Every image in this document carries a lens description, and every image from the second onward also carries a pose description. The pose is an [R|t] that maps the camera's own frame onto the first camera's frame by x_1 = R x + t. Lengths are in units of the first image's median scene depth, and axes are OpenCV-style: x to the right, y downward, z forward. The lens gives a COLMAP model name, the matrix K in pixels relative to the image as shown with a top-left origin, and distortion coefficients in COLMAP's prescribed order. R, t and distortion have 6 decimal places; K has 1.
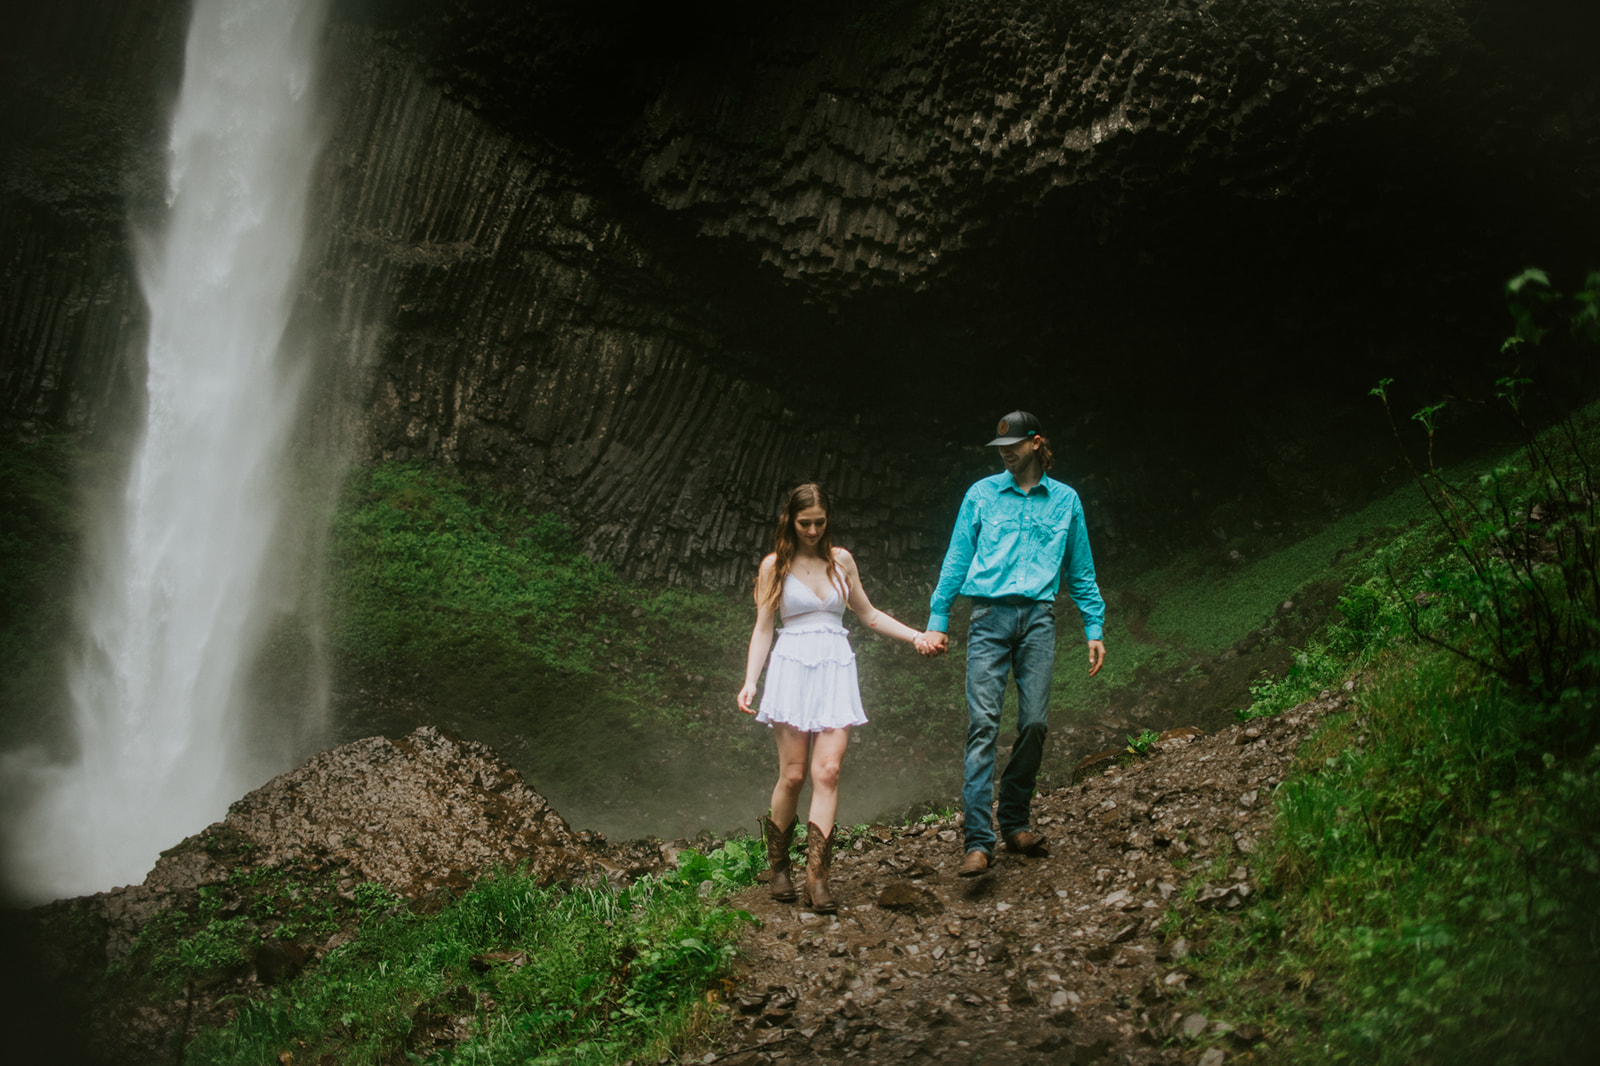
lens RADIAL K [[1629.9, 0, 806.2], [0, 1629.9, 531.5], [0, 0, 1]] dist [-0.133140, 0.000000]
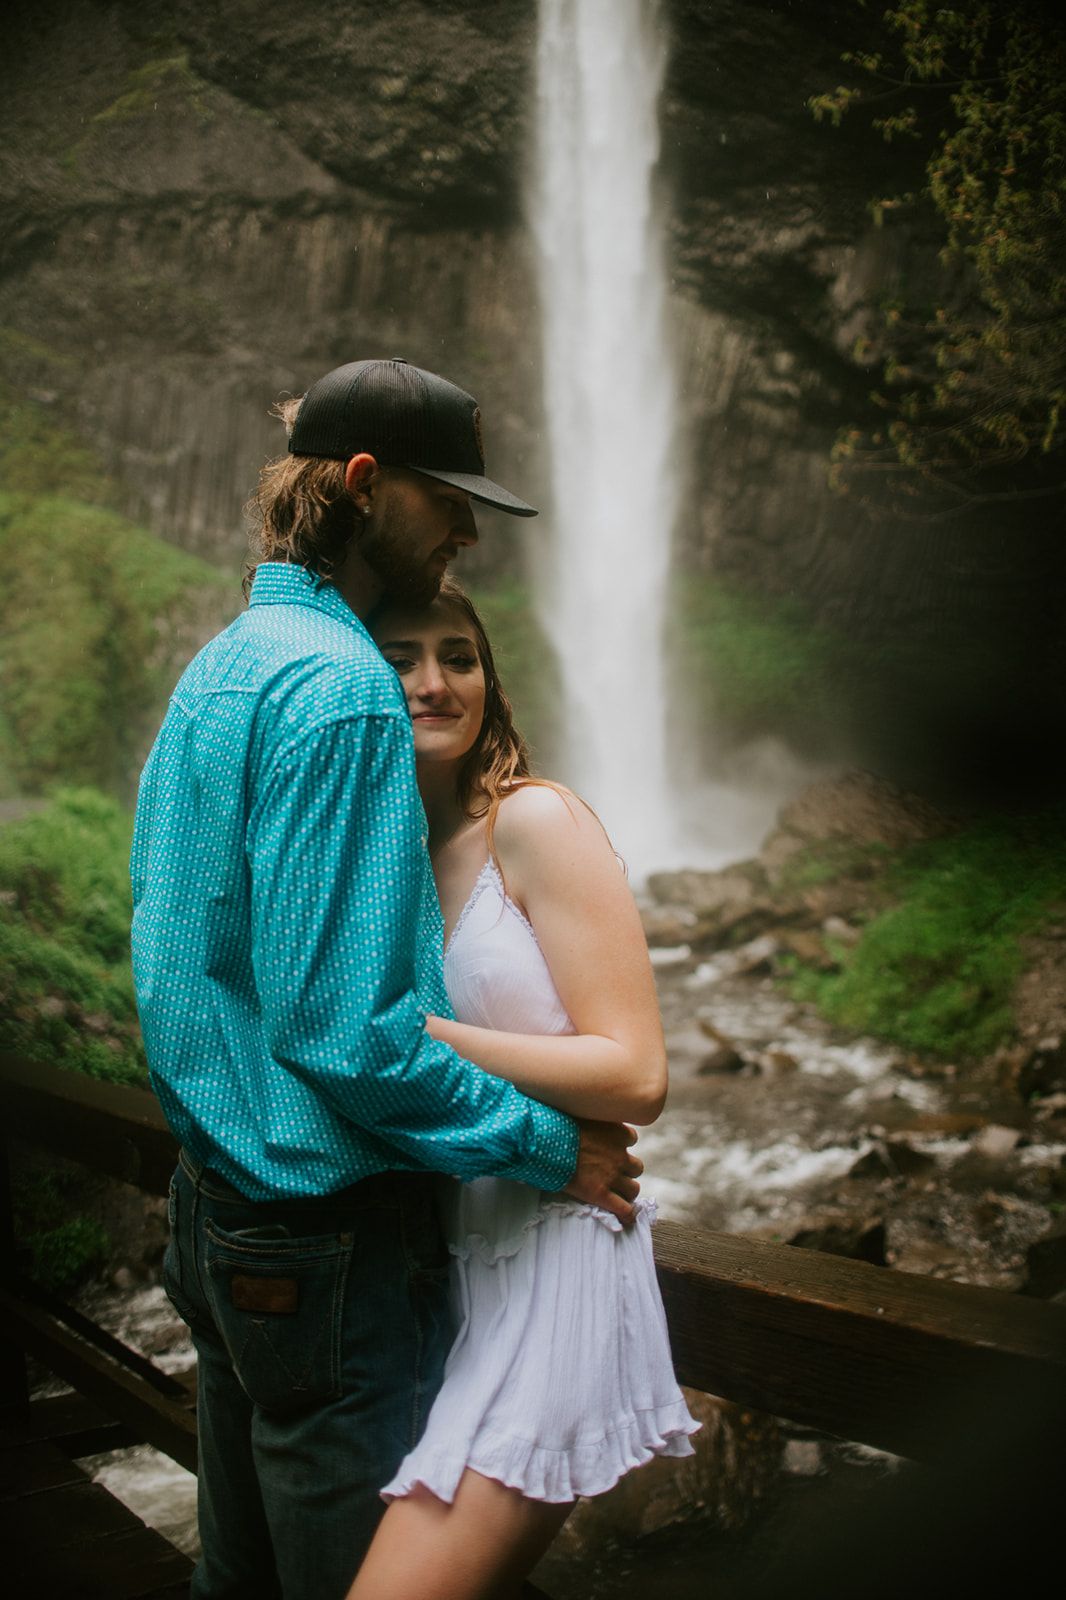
lens RADIAL K [[1629.9, 0, 534.6], [0, 1629.9, 804.7], [0, 0, 1]] dist [-0.133140, 0.000000]
pose [[0.964008, -0.099286, -0.246639, -0.053816], [0.135747, 0.981434, 0.135497, -0.059222], [0.228607, -0.164101, 0.959588, -0.387905]]
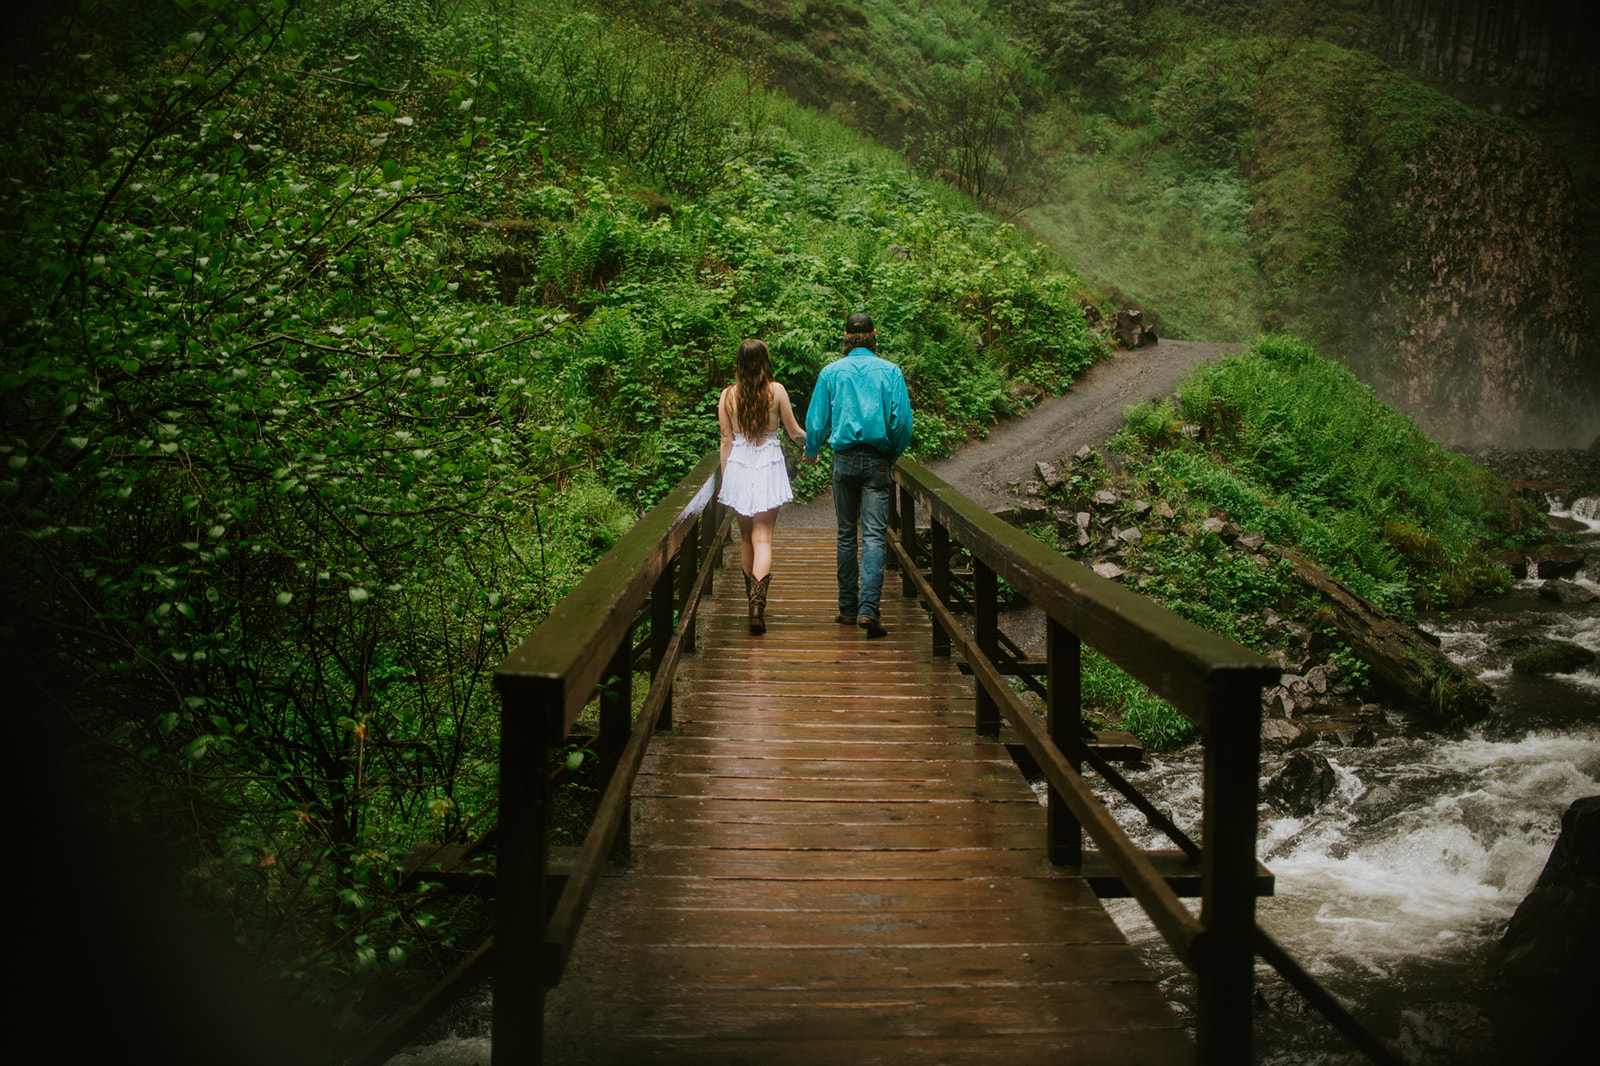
lens RADIAL K [[1629.9, 0, 781.0], [0, 1629.9, 540.8], [0, 0, 1]] dist [-0.133140, 0.000000]
pose [[0.644455, 0.020525, -0.764367, -0.010219], [0.162889, 0.973009, 0.163462, -0.063404], [0.747091, -0.229851, 0.623717, -0.418227]]
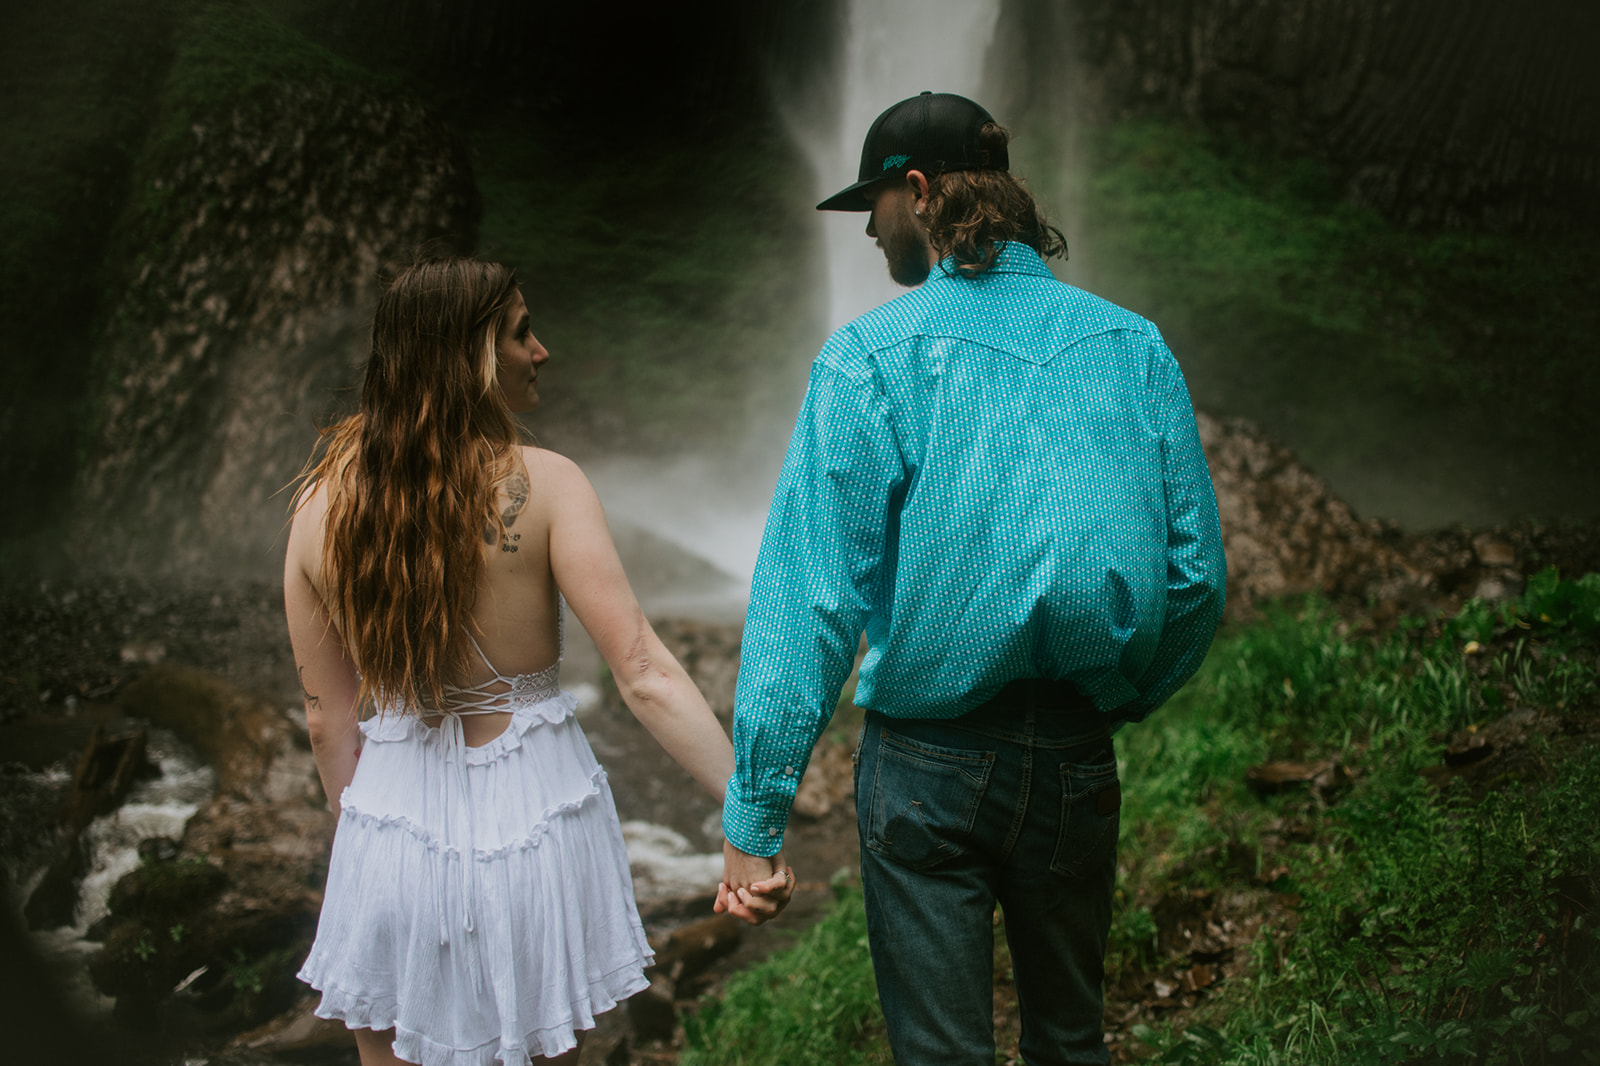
lens RADIAL K [[1629.9, 0, 799.8], [0, 1629.9, 554.4], [0, 0, 1]] dist [-0.133140, 0.000000]
pose [[0.892914, -0.005694, -0.450192, -0.011892], [0.102739, 0.976115, 0.191427, 0.005321], [0.438349, -0.217180, 0.872171, 0.057215]]
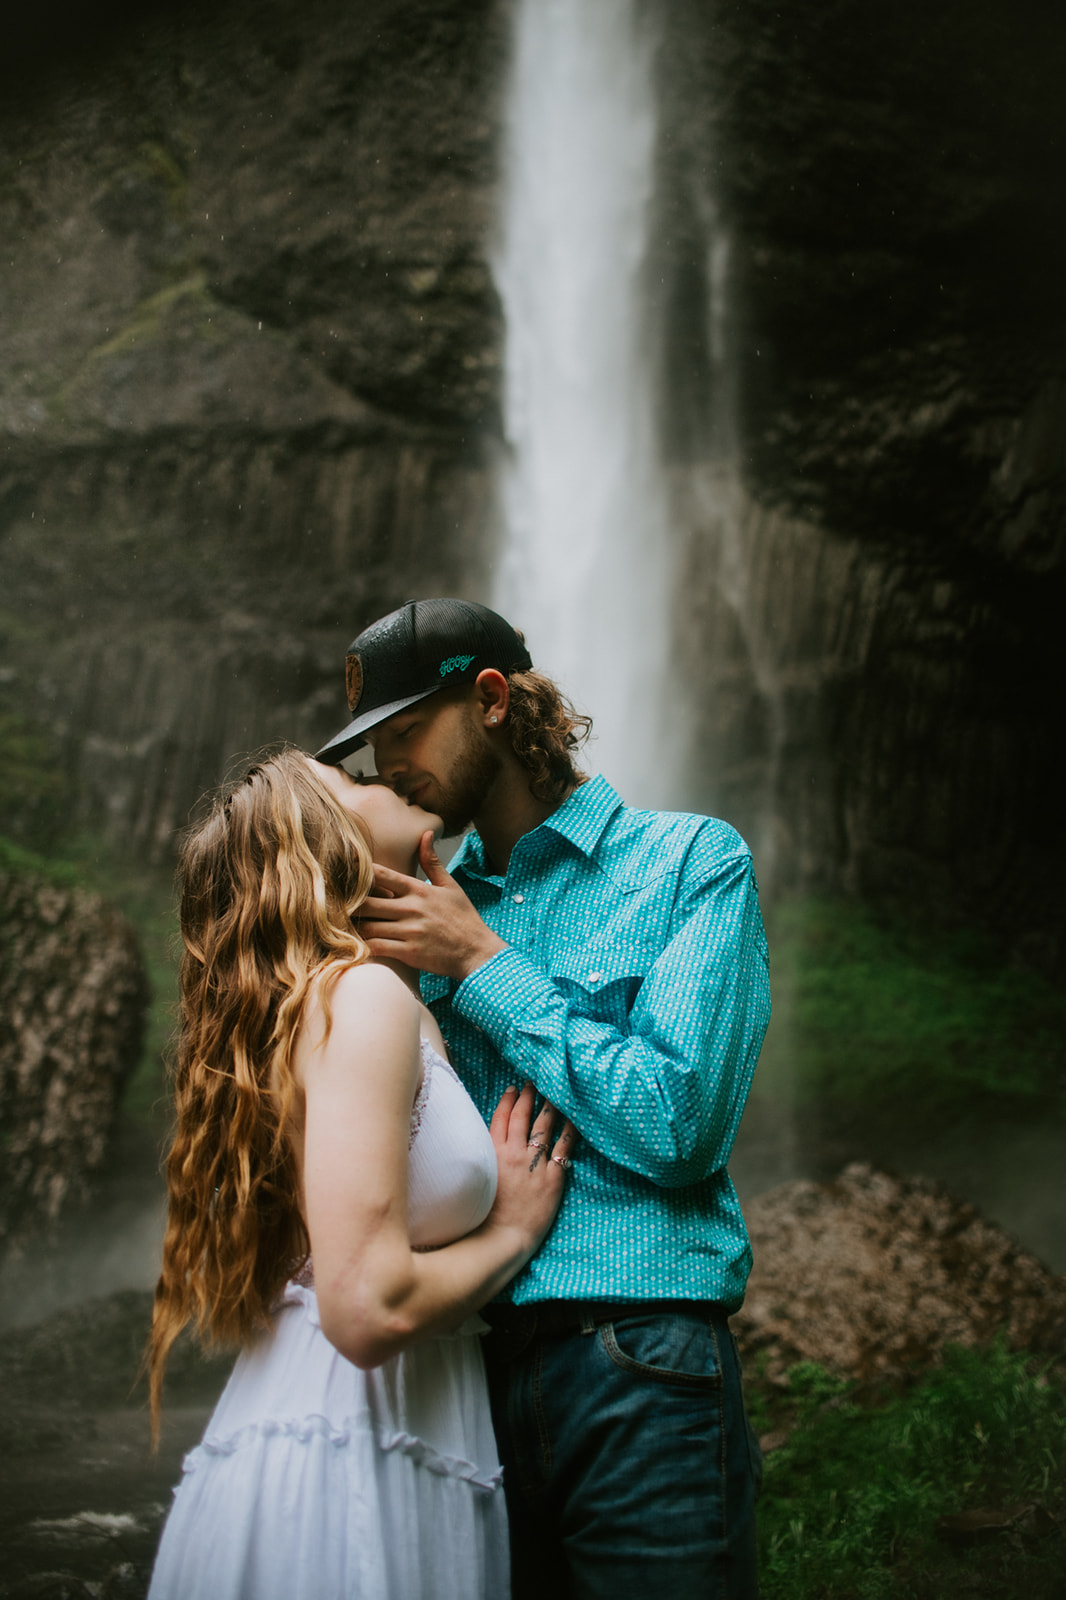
lens RADIAL K [[1629.9, 0, 513.1], [0, 1629.9, 802.6], [0, 0, 1]] dist [-0.133140, 0.000000]
pose [[0.900074, -0.171808, -0.400436, -0.011874], [0.127906, 0.982676, -0.134121, 0.010441], [0.416542, 0.069500, 0.906456, 0.063280]]
